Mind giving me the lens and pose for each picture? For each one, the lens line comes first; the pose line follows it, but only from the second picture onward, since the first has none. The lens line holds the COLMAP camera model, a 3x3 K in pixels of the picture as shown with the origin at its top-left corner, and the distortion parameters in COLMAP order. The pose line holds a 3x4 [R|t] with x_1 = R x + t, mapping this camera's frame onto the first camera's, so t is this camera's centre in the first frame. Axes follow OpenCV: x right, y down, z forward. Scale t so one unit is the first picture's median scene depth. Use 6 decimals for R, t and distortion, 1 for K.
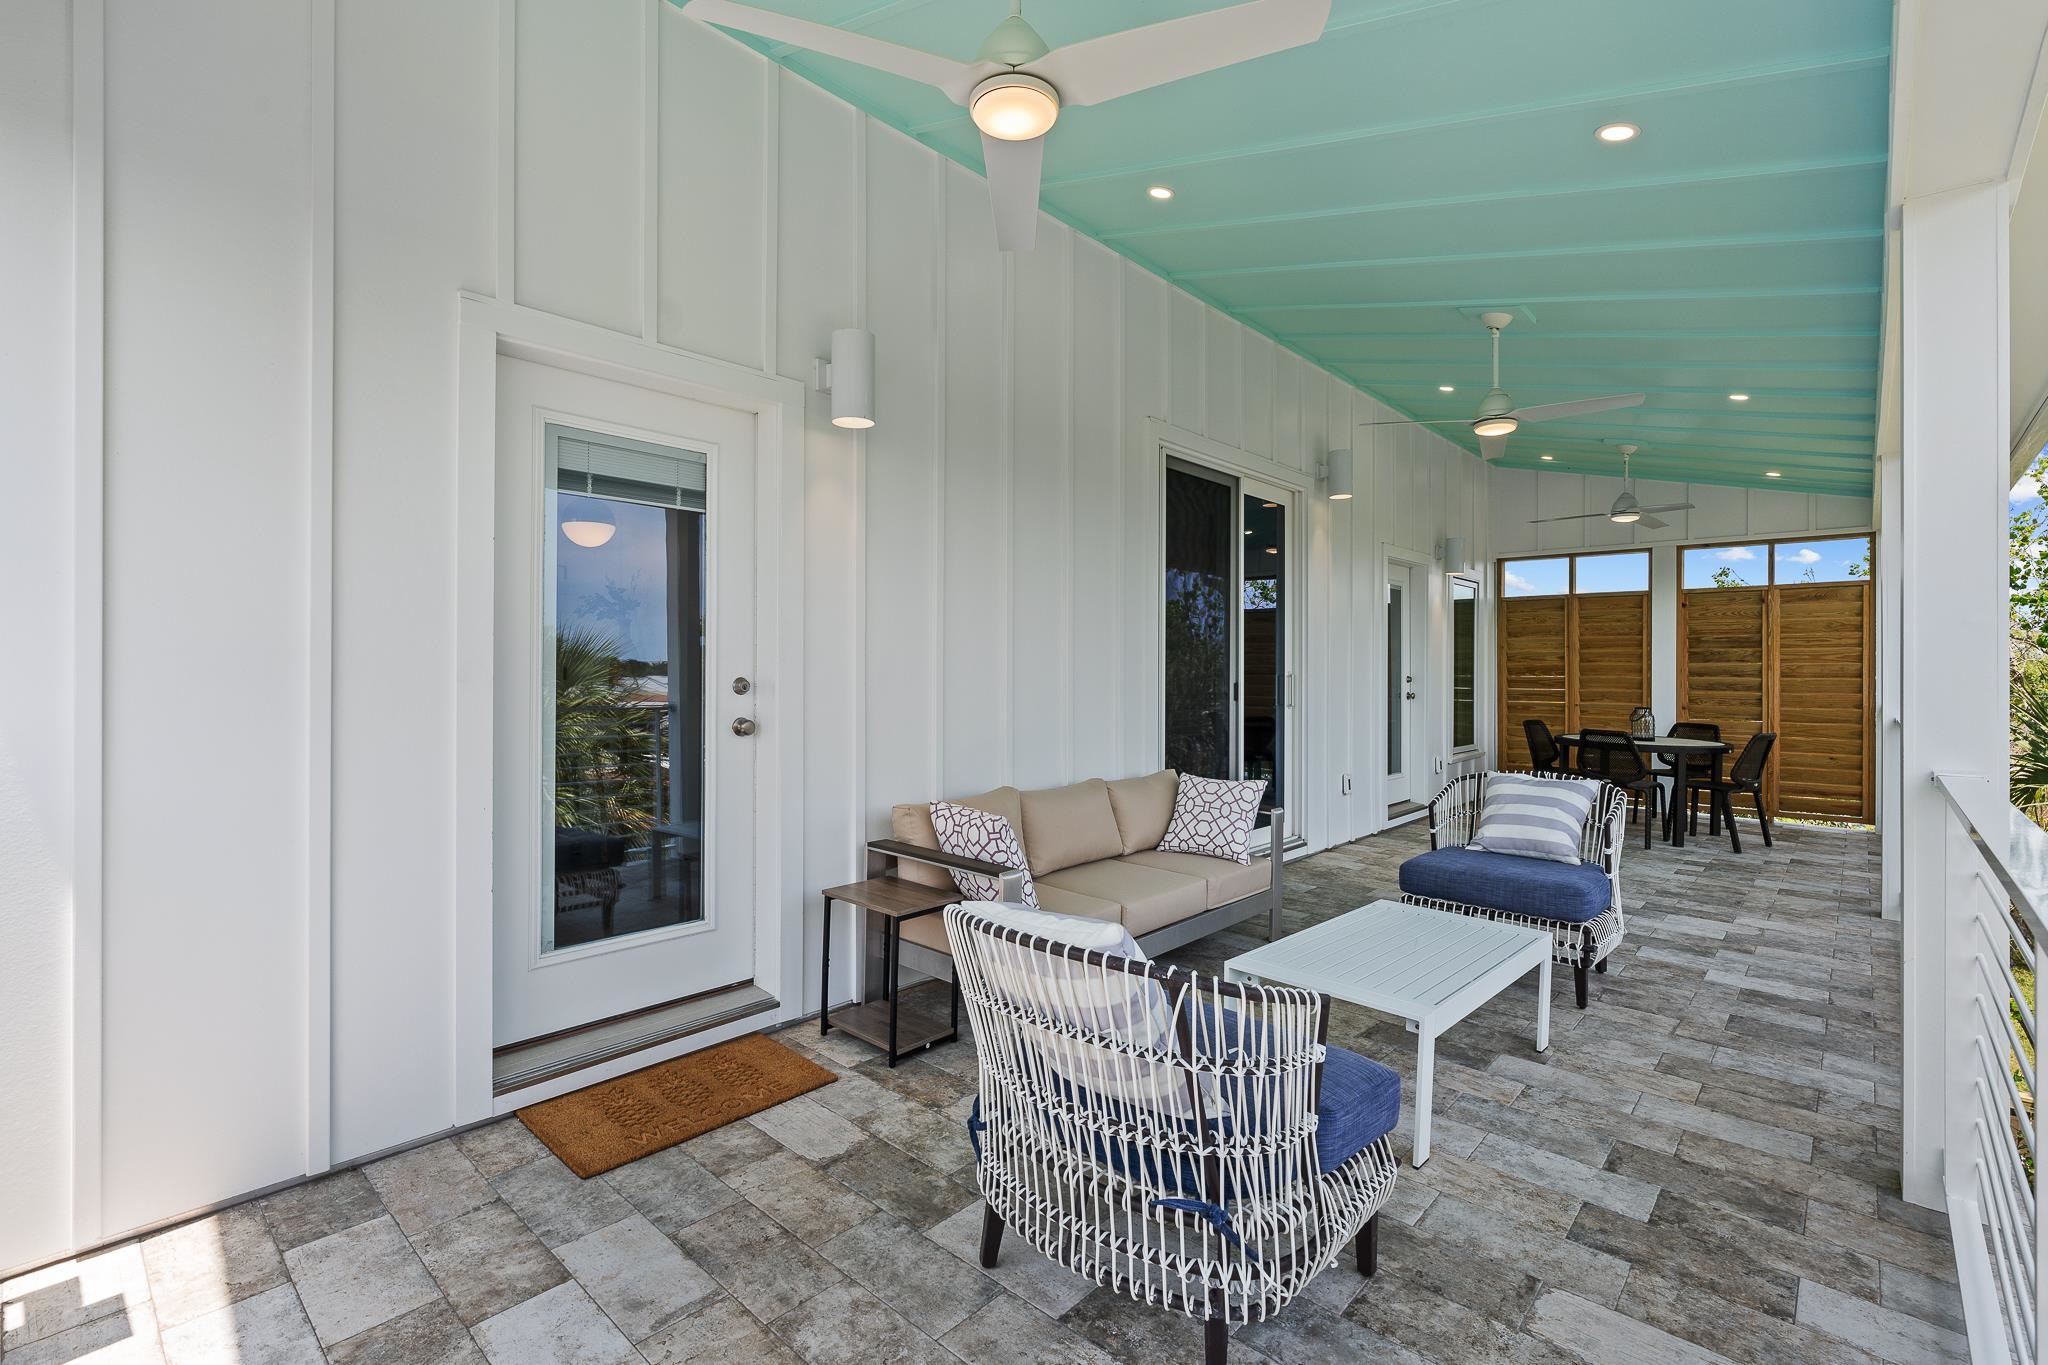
lens RADIAL K [[932.0, 0, 1027.5], [0, 932.0, 671.8], [0, 0, 1]] dist [-0.004627, 0.002254]
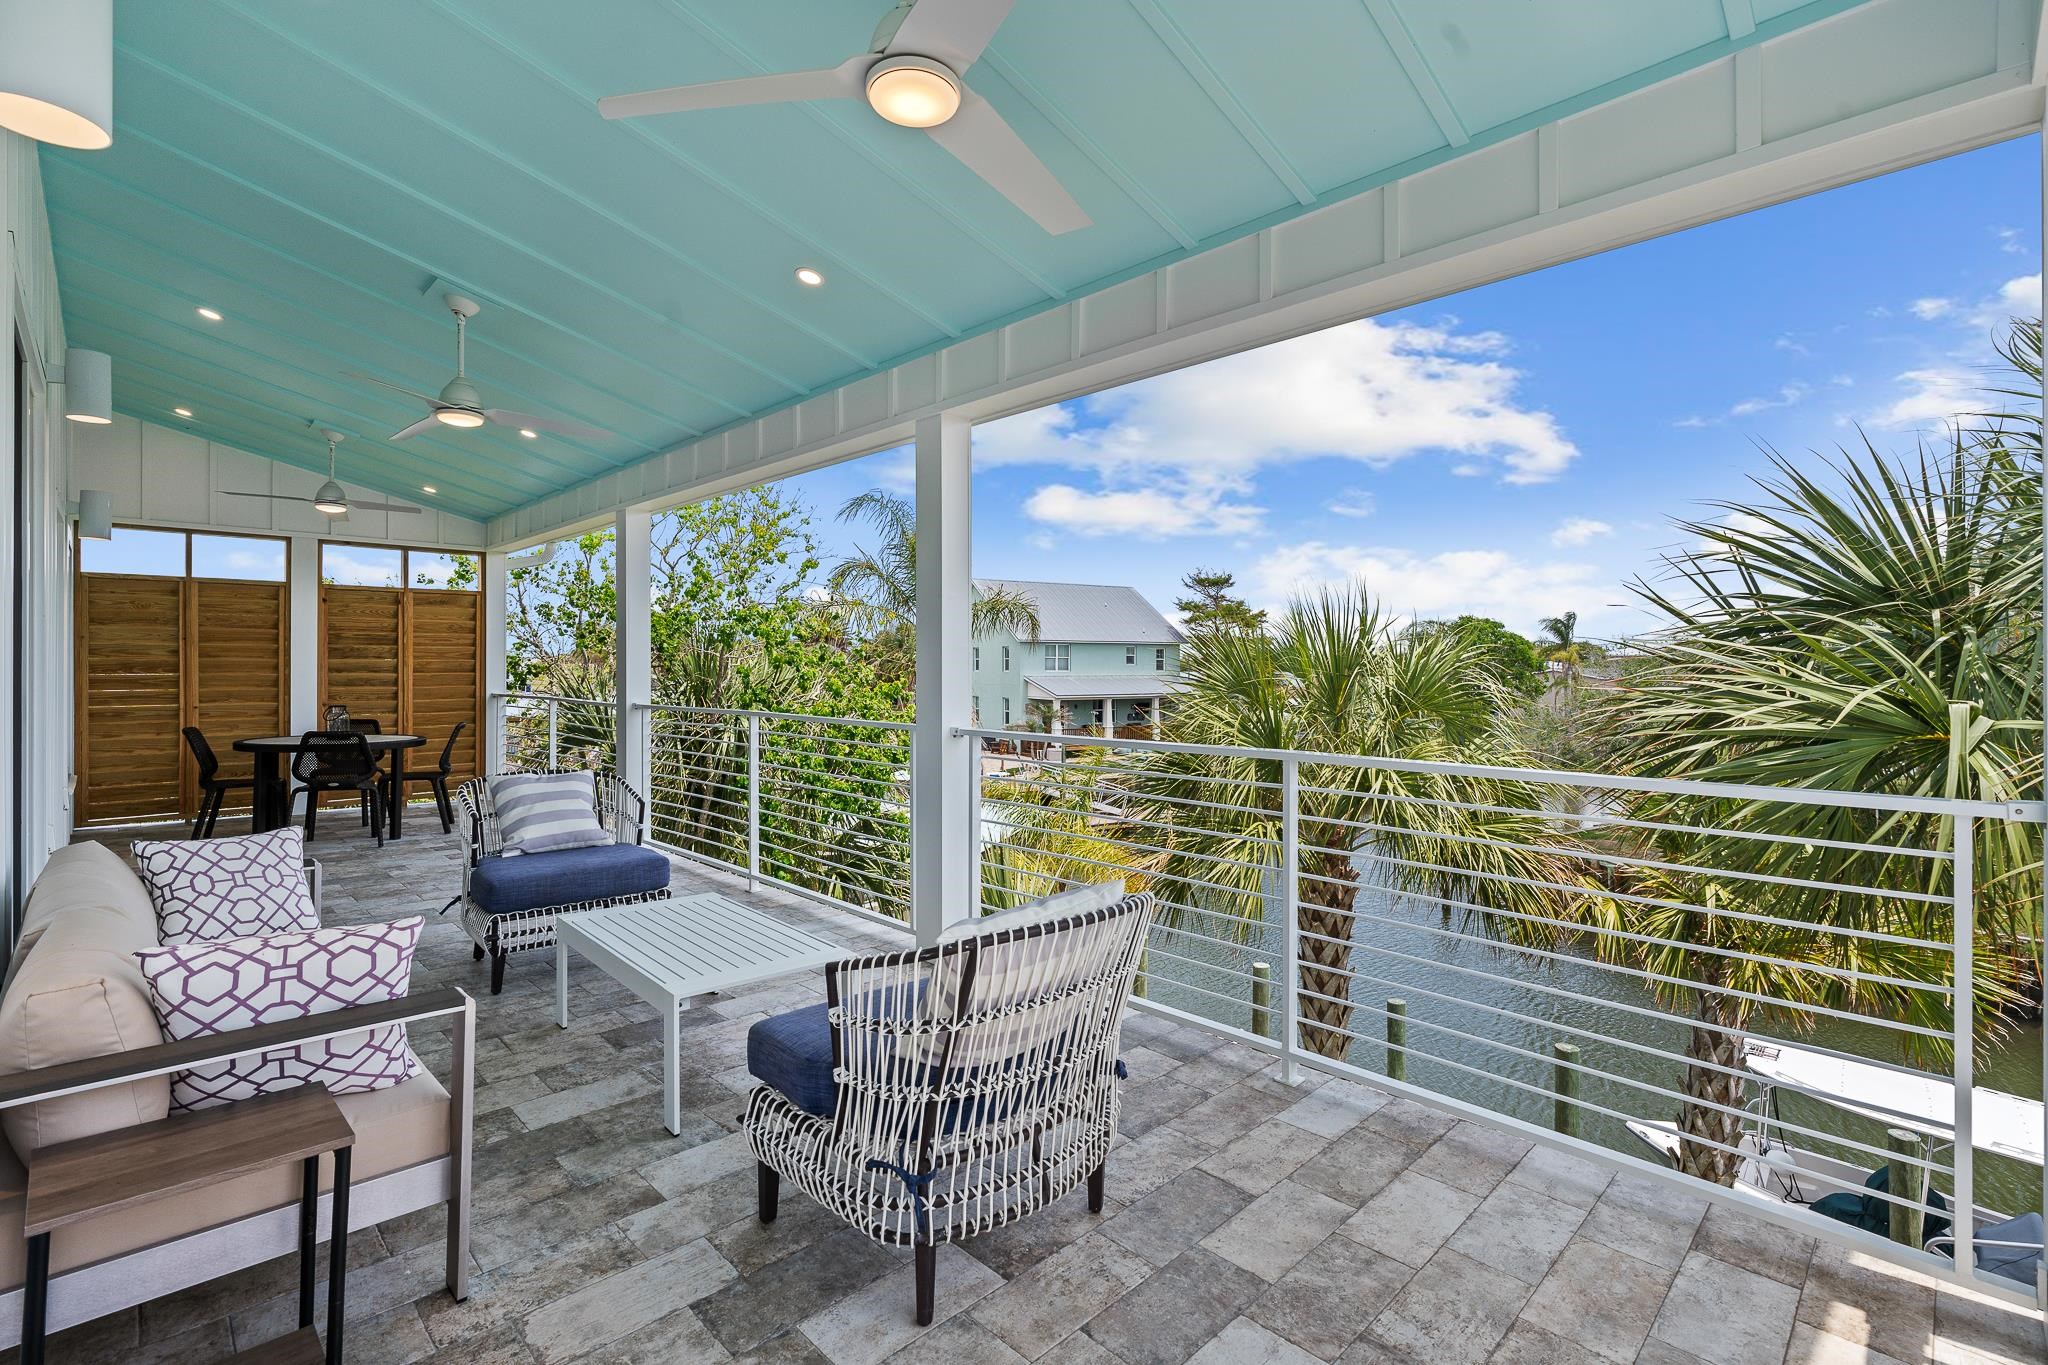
lens RADIAL K [[932.0, 0, 1028.8], [0, 932.0, 669.8], [0, 0, 1]] dist [-0.004627, 0.002254]
pose [[0.052679, -0.010114, 0.998560, -0.238098], [0.001352, 0.999949, 0.010056, -0.007033], [-0.998611, 0.000821, 0.052690, 0.206387]]
